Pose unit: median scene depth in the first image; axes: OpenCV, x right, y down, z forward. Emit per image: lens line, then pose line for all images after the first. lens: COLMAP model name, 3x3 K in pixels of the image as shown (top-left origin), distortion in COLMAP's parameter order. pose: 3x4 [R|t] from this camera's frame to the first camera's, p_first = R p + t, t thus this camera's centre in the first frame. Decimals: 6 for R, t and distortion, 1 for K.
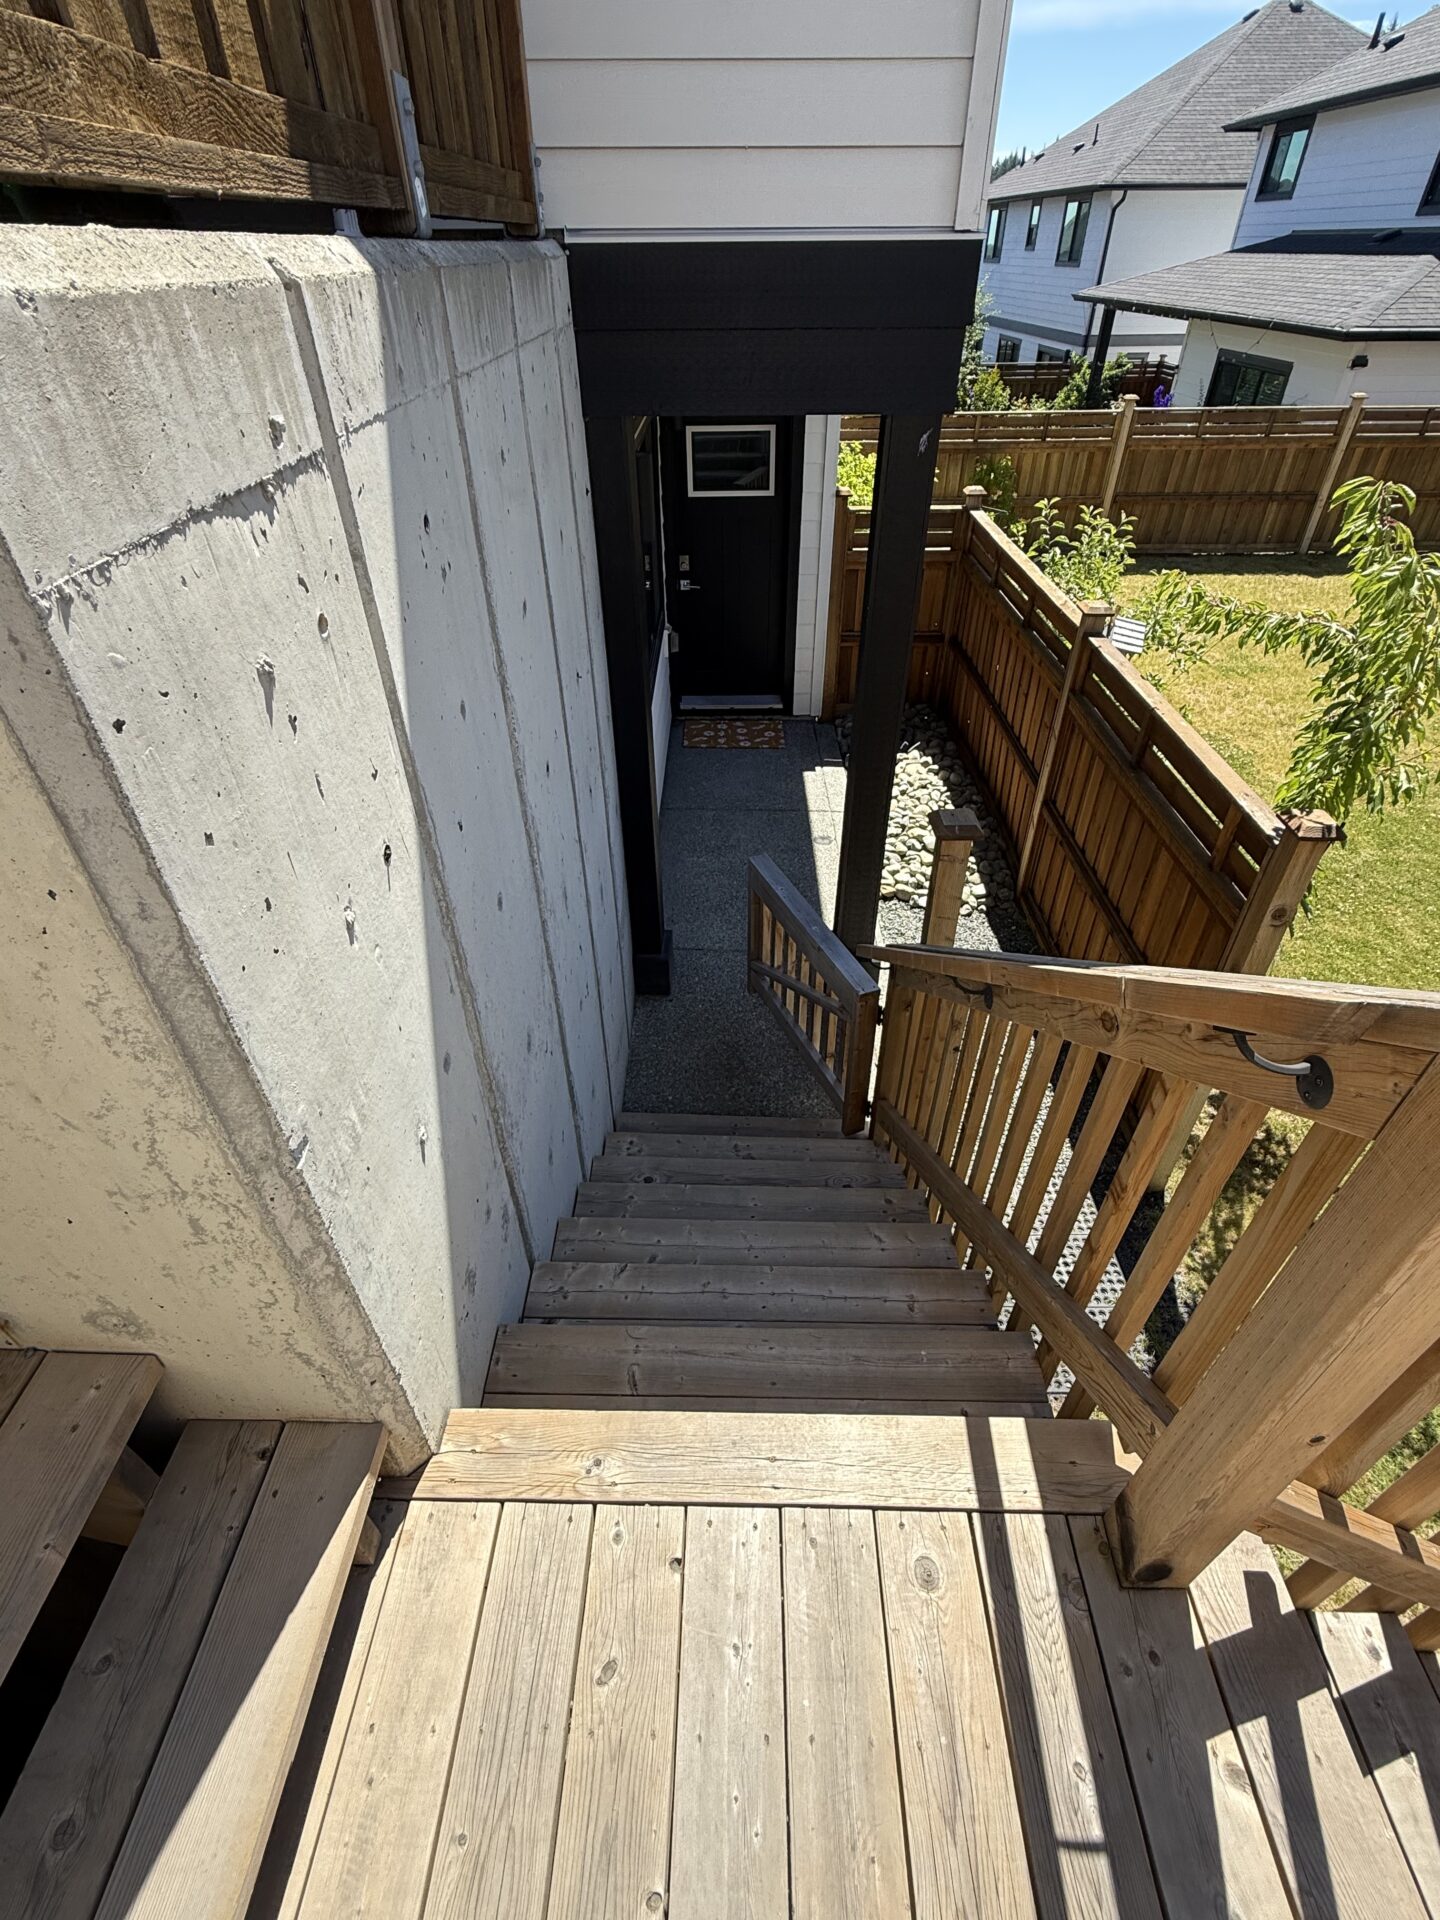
lens RADIAL K [[889.2, 0, 720.0], [0, 889.2, 960.0], [0, 0, 1]] dist [-0.000746, 0.000092]
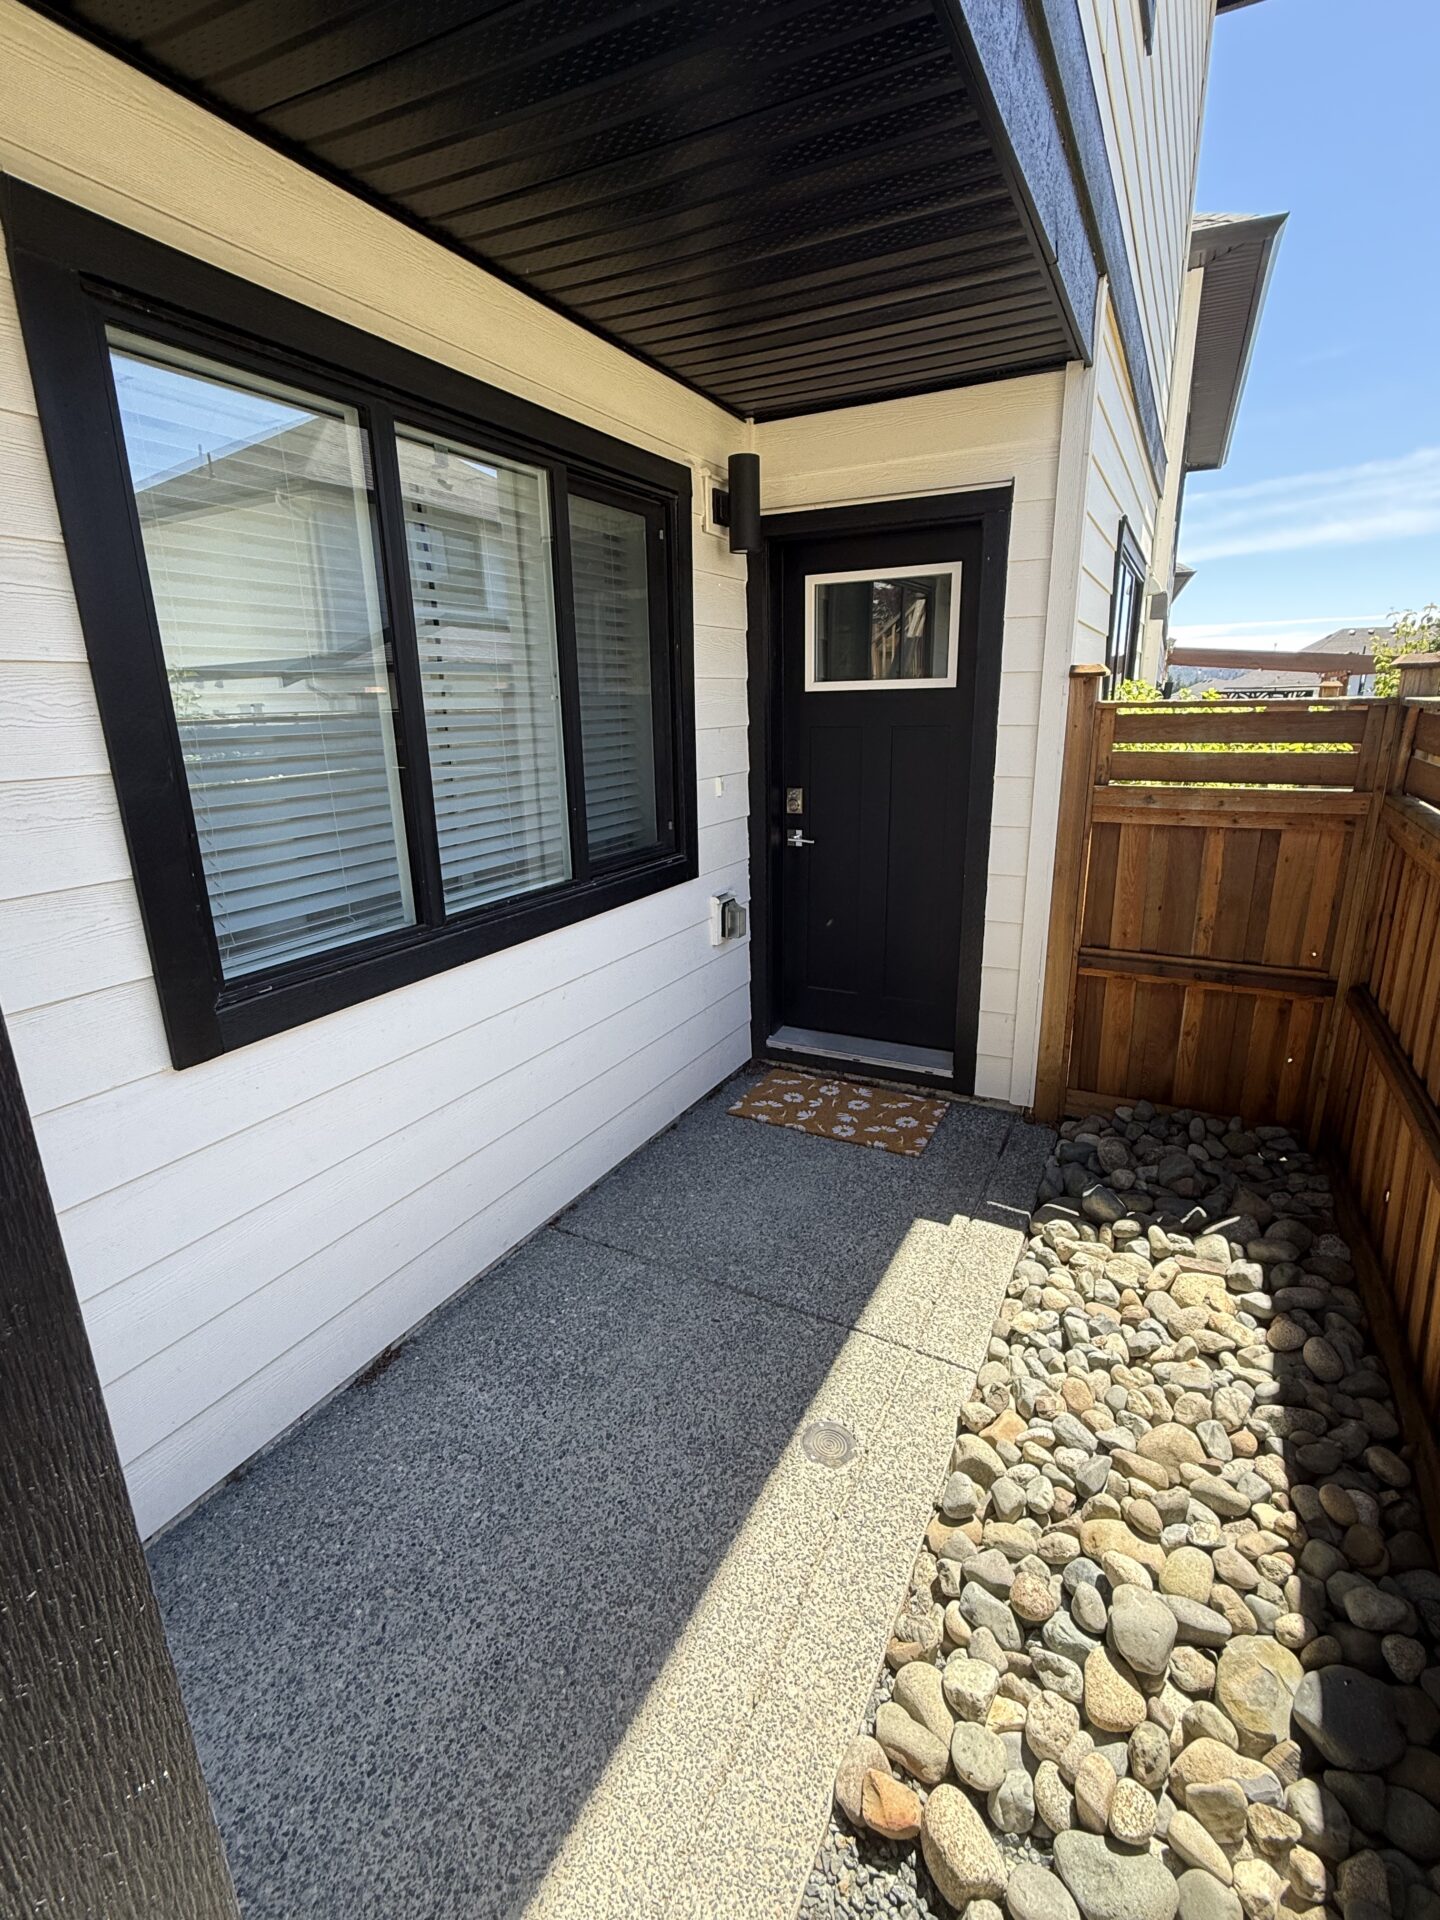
lens RADIAL K [[889.2, 0, 720.0], [0, 889.2, 960.0], [0, 0, 1]] dist [-0.000746, 0.000092]
pose [[0.887277, 0.122098, -0.444783, 0.183475], [-0.281012, 0.907786, -0.311380, -0.162936], [0.365749, 0.401270, 0.839768, 0.545150]]
